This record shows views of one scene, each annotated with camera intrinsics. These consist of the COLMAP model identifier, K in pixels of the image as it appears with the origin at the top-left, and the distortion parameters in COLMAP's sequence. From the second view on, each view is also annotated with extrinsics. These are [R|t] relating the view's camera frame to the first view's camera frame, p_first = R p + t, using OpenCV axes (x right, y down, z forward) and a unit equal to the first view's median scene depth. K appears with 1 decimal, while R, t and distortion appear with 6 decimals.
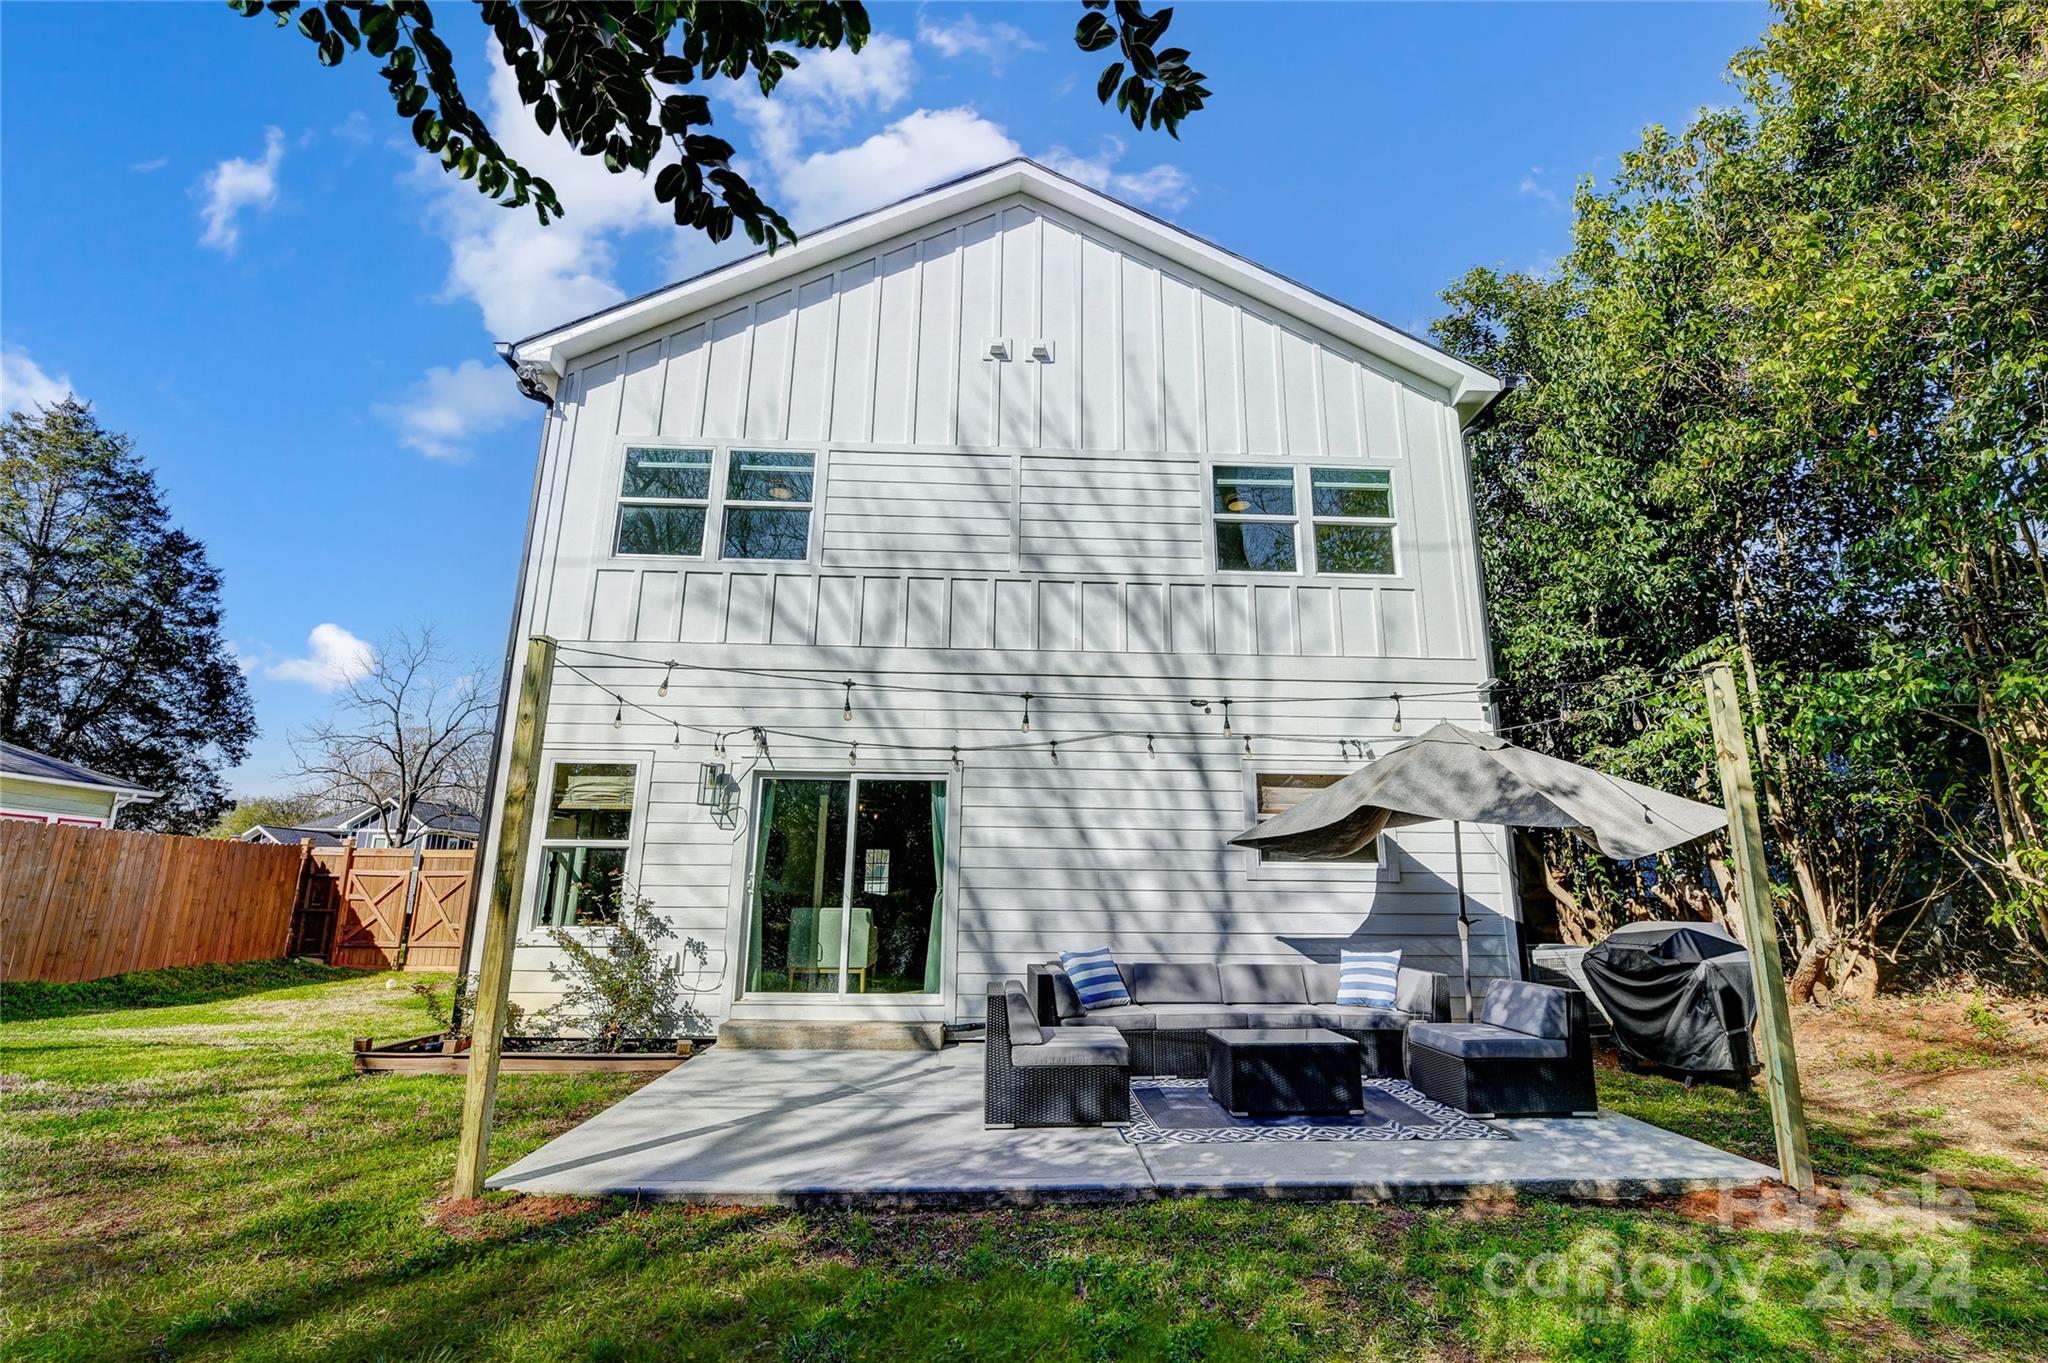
lens RADIAL K [[878.7, 0, 1032.4], [0, 878.7, 681.9], [0, 0, 1]] dist [-0.008051, -0.000193]
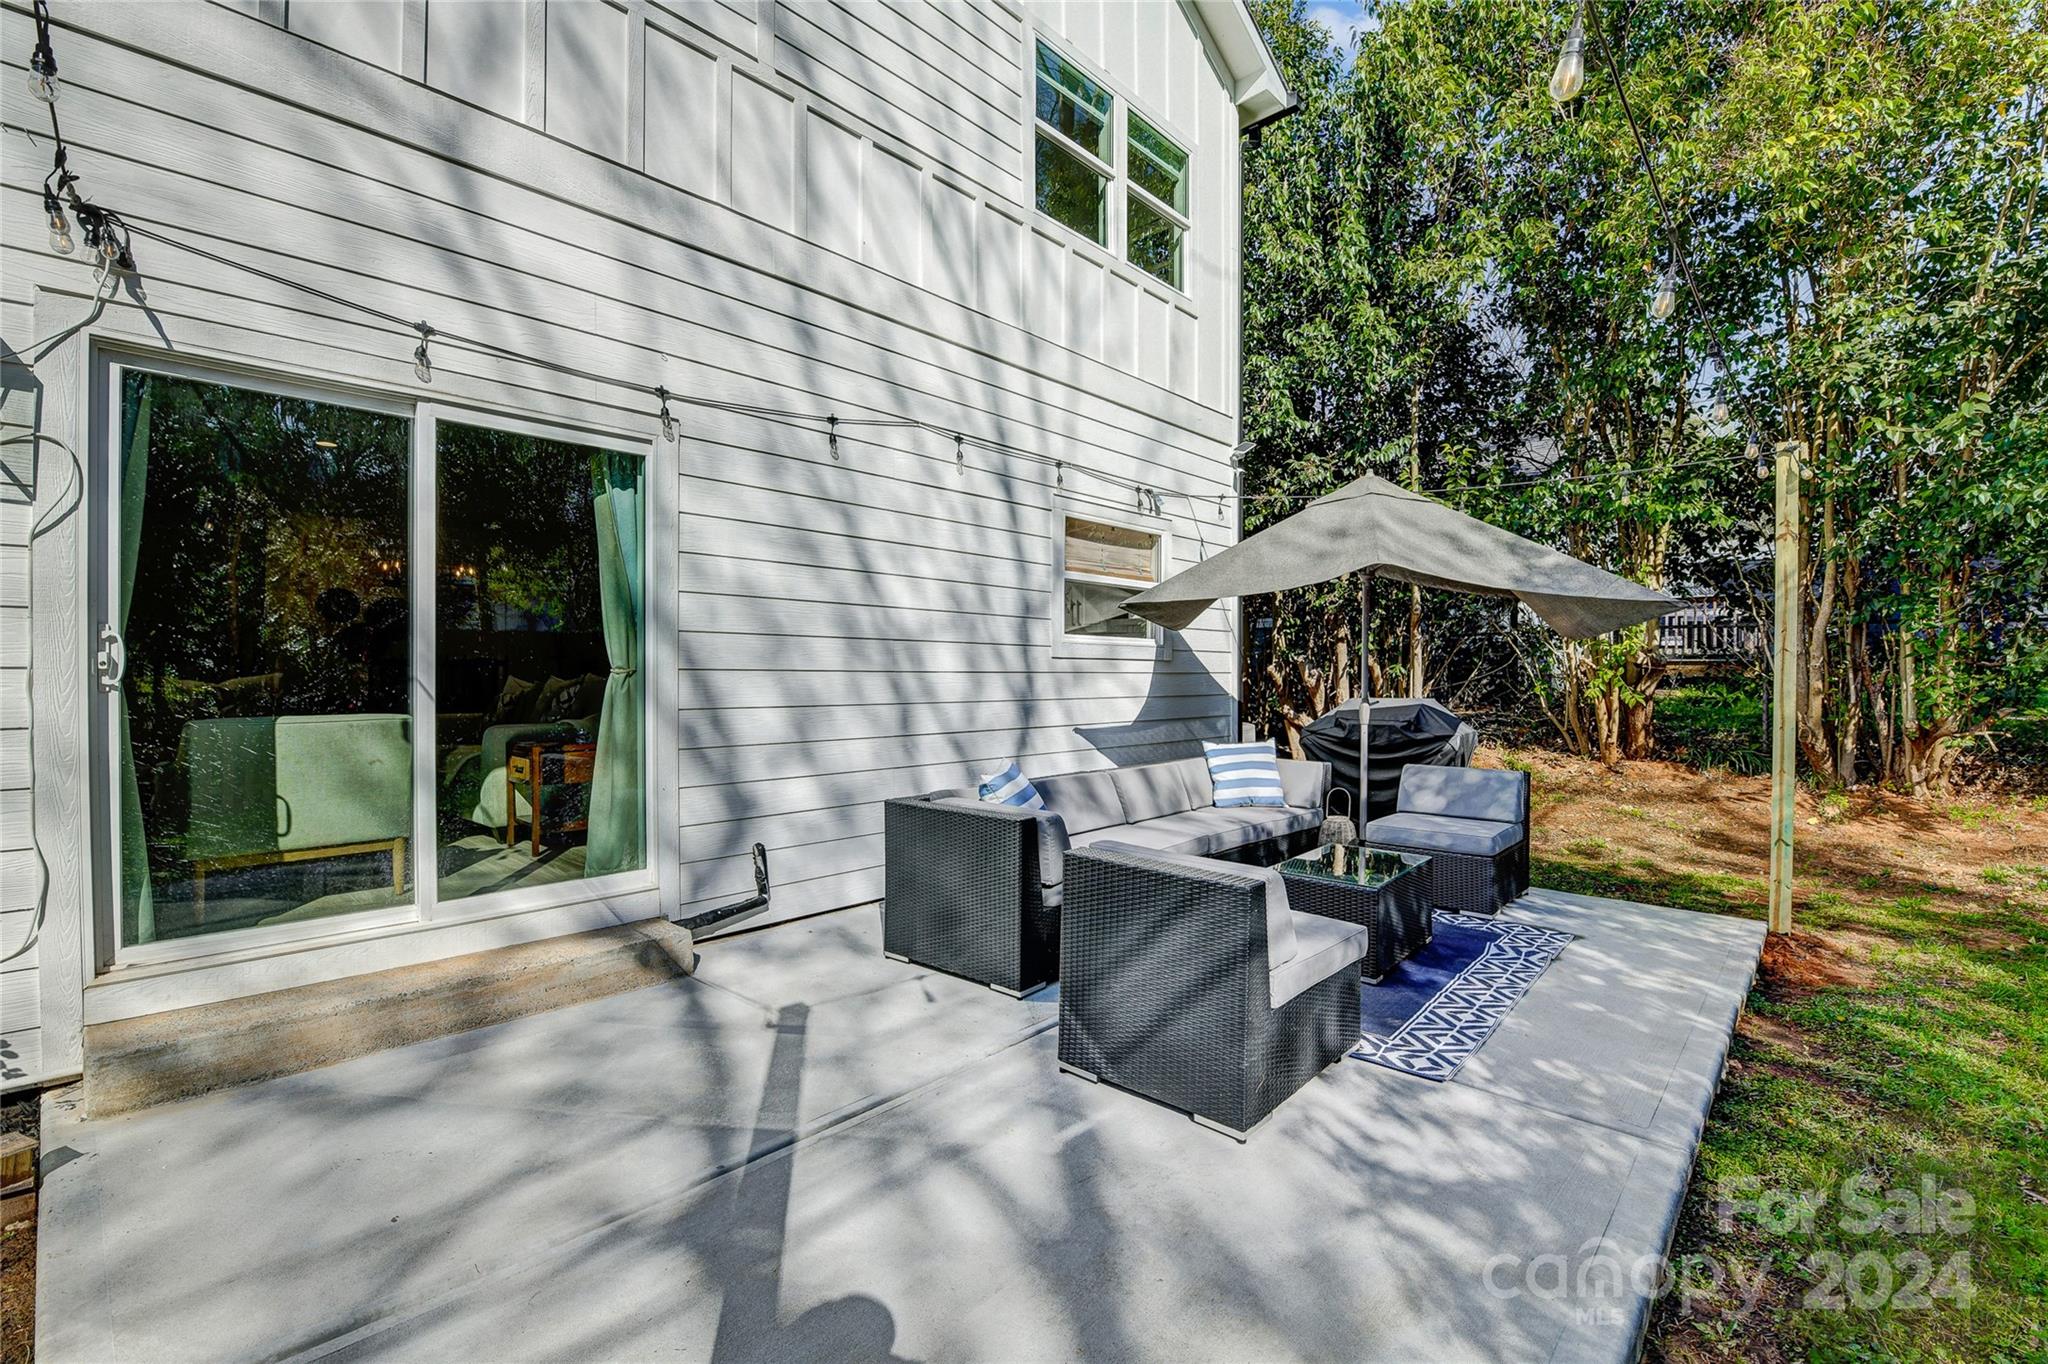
lens RADIAL K [[893.2, 0, 1044.5], [0, 893.2, 681.2], [0, 0, 1]] dist [-0.001638, -0.009592]
pose [[0.706102, -0.012727, 0.707996, -0.288272], [-0.159684, 0.971222, 0.176715, 0.109497], [-0.689870, -0.237835, 0.683749, 0.468086]]
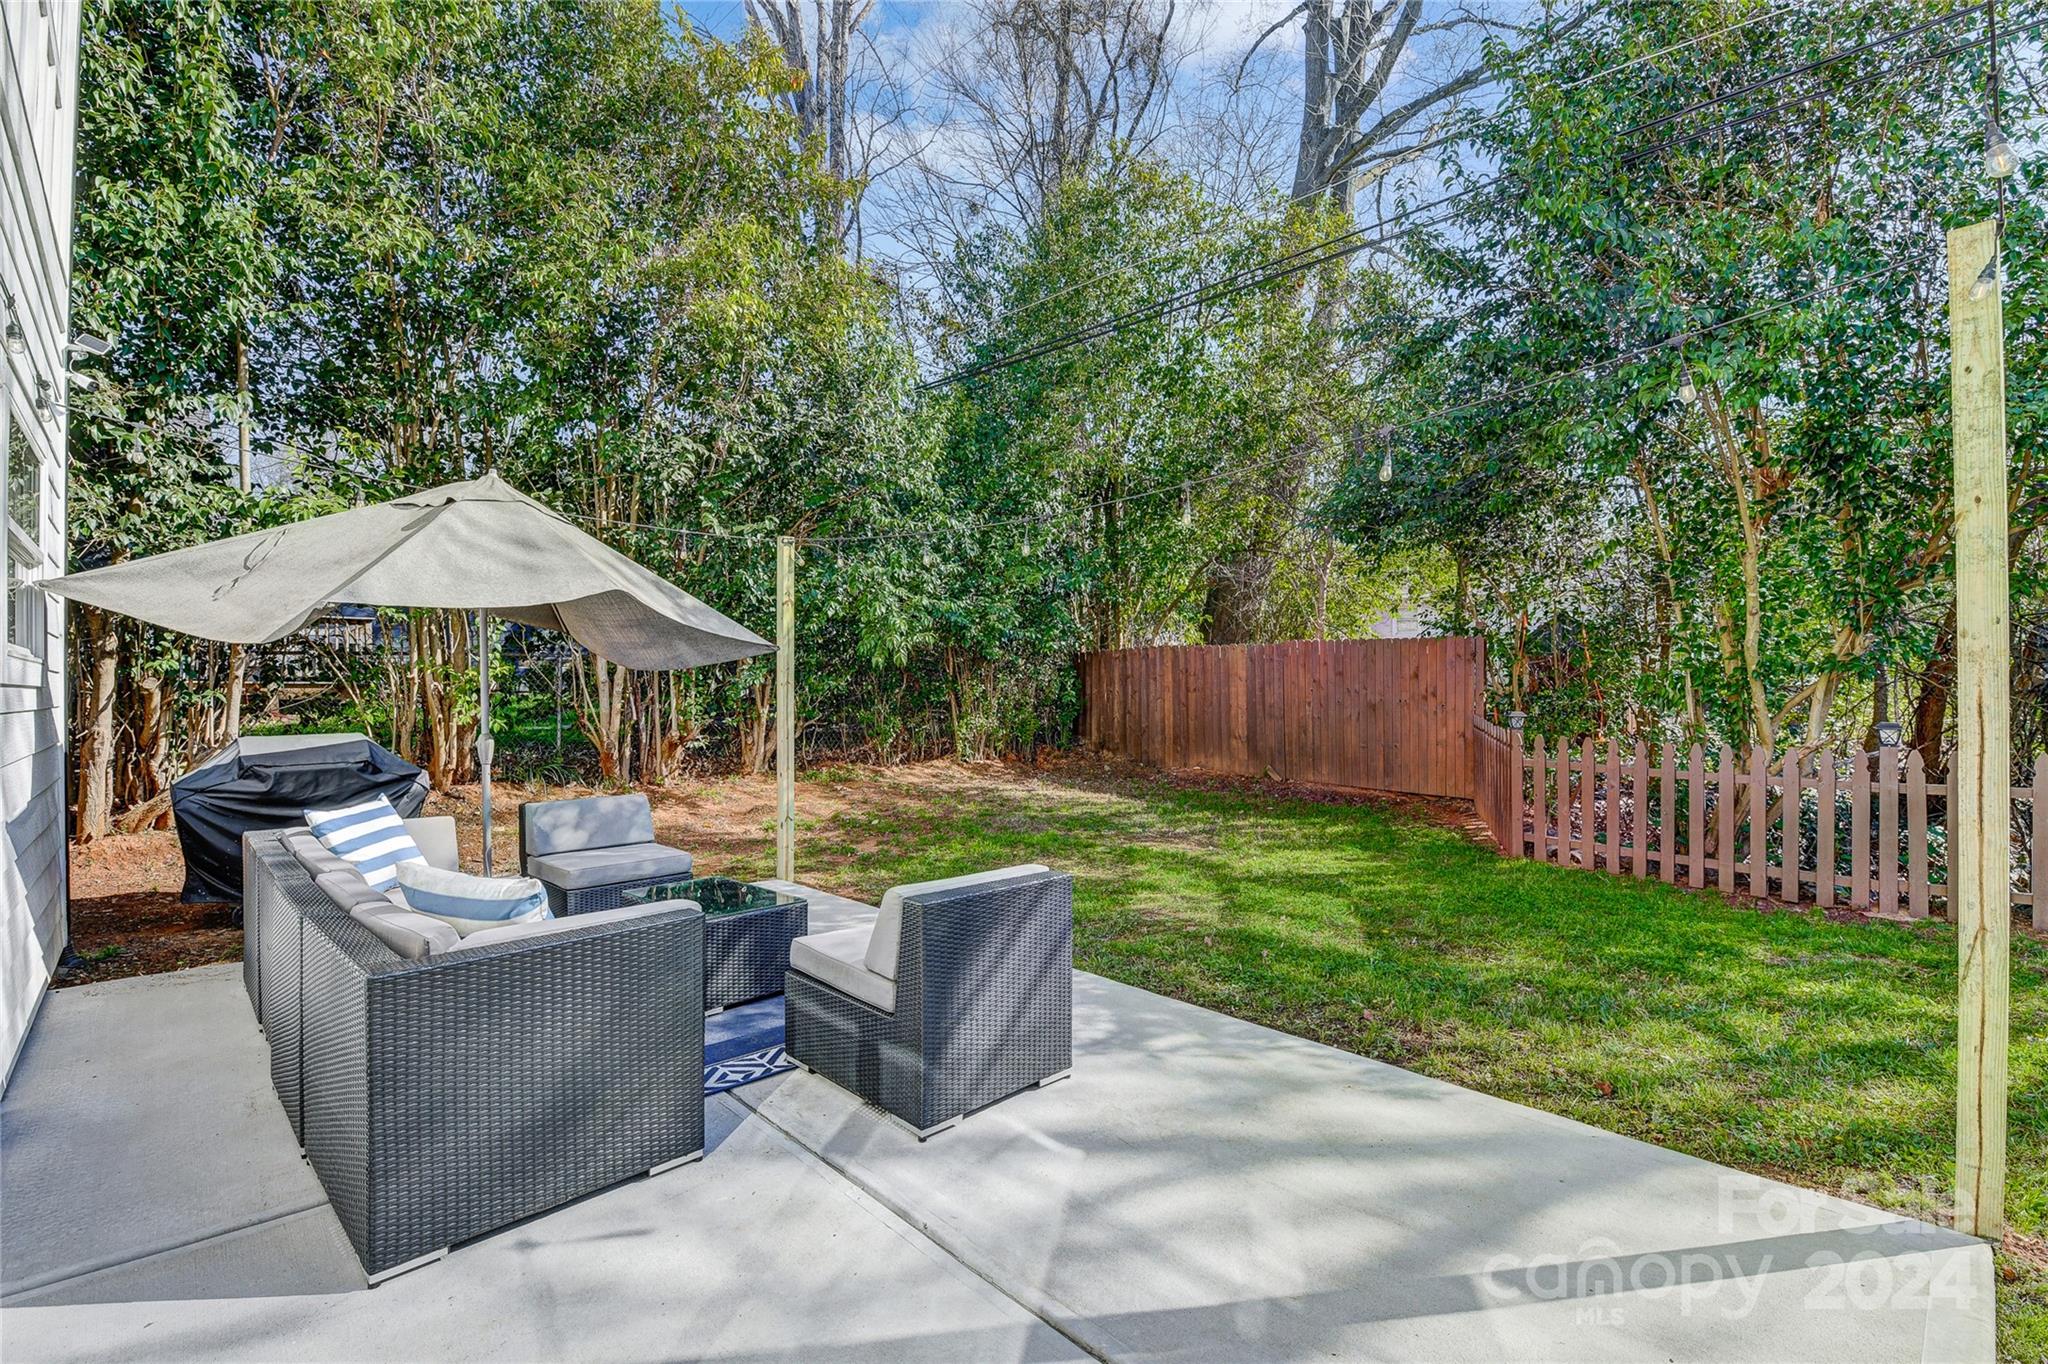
lens RADIAL K [[903.7, 0, 1035.2], [0, 903.7, 677.9], [0, 0, 1]] dist [-0.000120, -0.011635]
pose [[-0.659201, 0.004670, 0.751953, -0.313734], [-0.172152, 0.972485, -0.156957, 0.200478], [-0.731996, -0.232917, -0.640259, 0.893334]]
